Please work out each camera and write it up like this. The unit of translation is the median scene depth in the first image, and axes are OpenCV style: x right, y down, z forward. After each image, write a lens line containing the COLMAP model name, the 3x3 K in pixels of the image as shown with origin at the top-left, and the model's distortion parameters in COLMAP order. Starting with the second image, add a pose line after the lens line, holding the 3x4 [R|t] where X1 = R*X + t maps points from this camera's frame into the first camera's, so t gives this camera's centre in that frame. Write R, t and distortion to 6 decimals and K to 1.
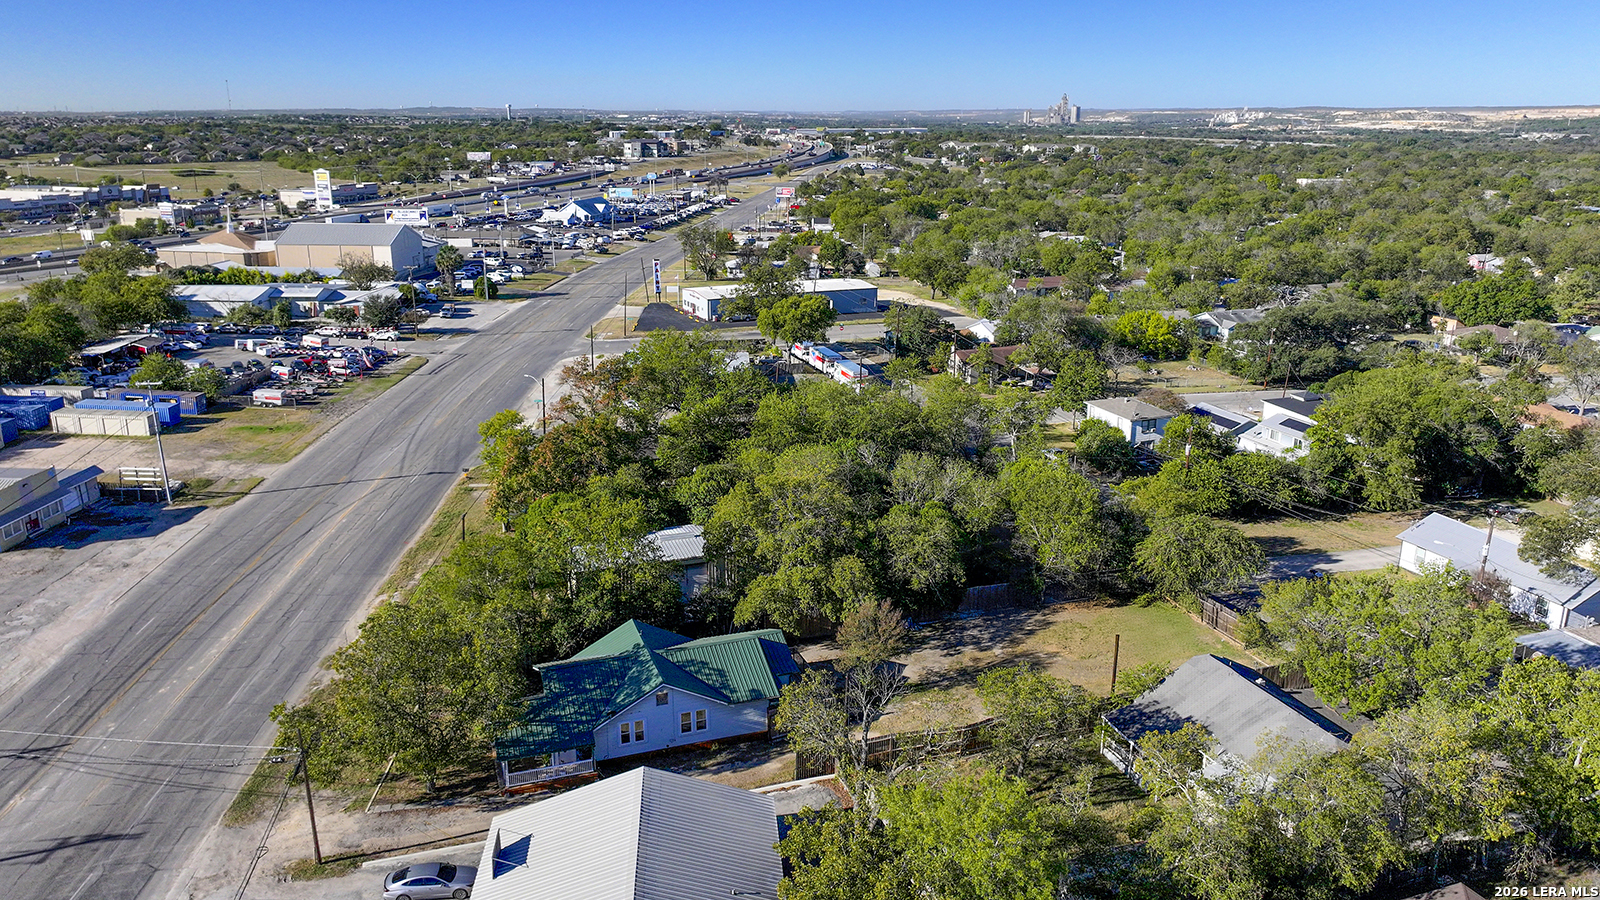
lens RADIAL K [[1130.2, 0, 799.5], [0, 1130.2, 447.9], [0, 0, 1]] dist [-0.000672, 0.000488]
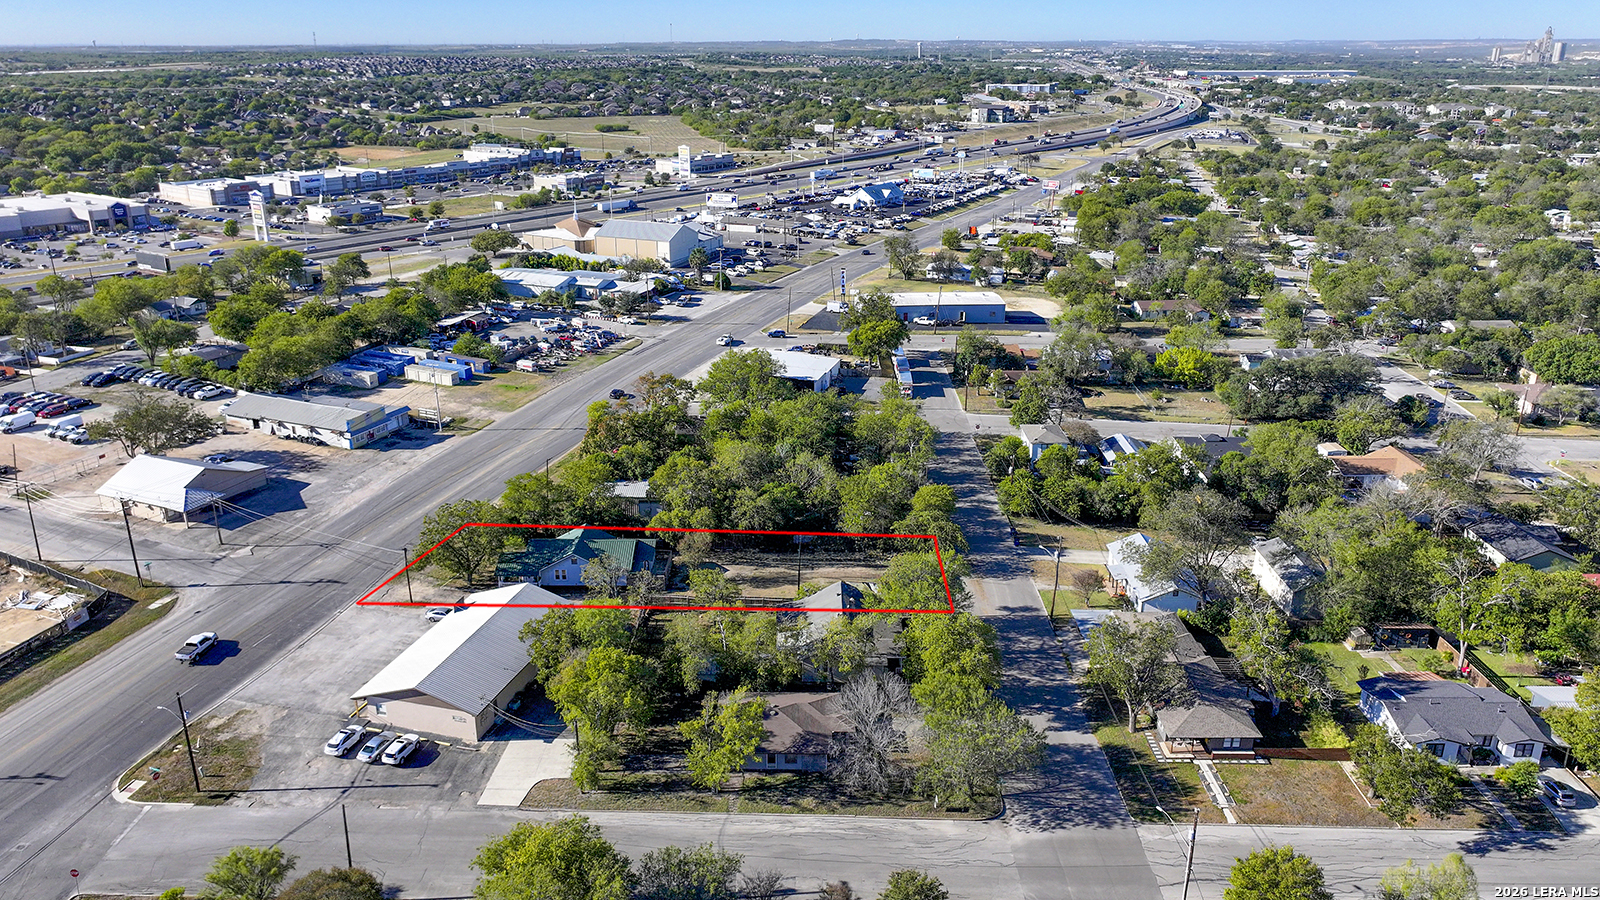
lens RADIAL K [[1130.2, 0, 800.2], [0, 1130.2, 451.3], [0, 0, 1]] dist [-0.000672, 0.000488]
pose [[0.937582, 0.116068, -0.327824, 0.387134], [-0.096038, 0.992418, 0.076701, -0.075138], [0.334241, -0.040430, 0.941620, -0.341655]]
